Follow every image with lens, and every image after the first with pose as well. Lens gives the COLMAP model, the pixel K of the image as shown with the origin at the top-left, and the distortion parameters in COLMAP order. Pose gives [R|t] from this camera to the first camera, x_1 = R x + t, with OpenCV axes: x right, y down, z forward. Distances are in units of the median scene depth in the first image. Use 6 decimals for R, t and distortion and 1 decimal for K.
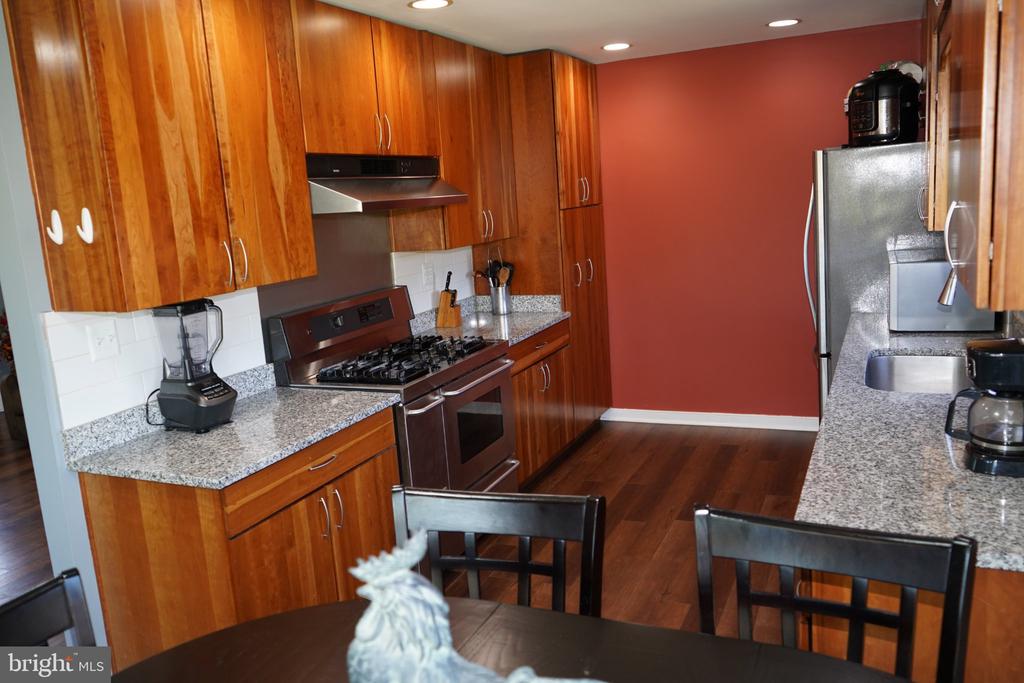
lens RADIAL K [[810.5, 0, 507.7], [0, 810.5, 345.6], [0, 0, 1]] dist [-0.044752, 0.003006]
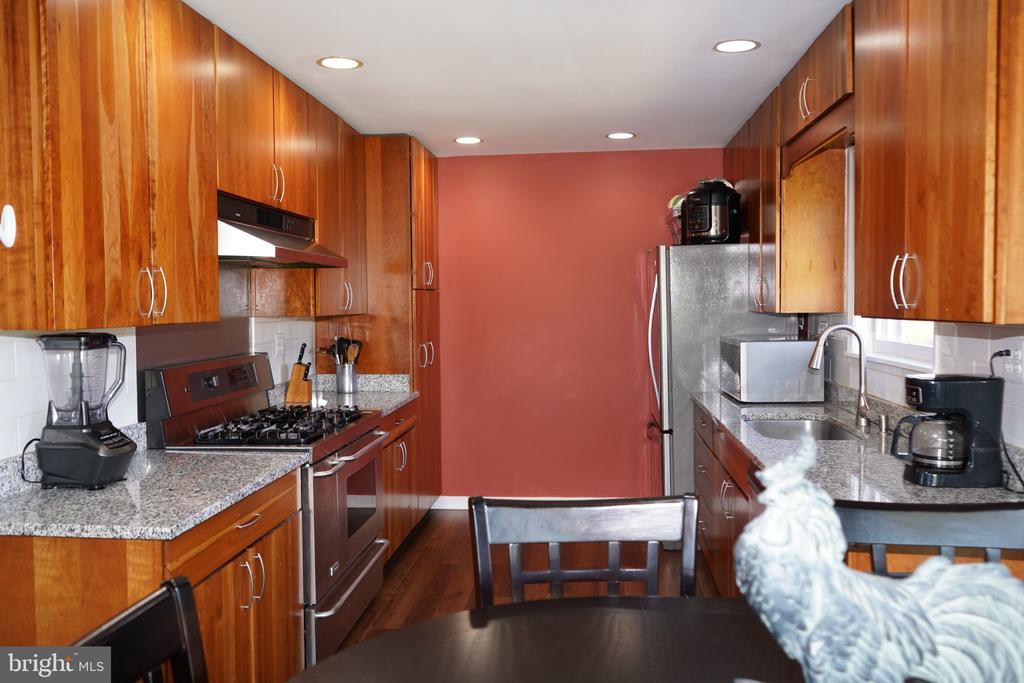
lens RADIAL K [[810.5, 0, 509.4], [0, 810.5, 341.8], [0, 0, 1]] dist [-0.044752, 0.003006]
pose [[0.945208, 0.044610, 0.323406, -0.243044], [0.004726, 0.988647, -0.150183, 0.081301], [-0.326434, 0.143482, 0.934266, 0.053660]]
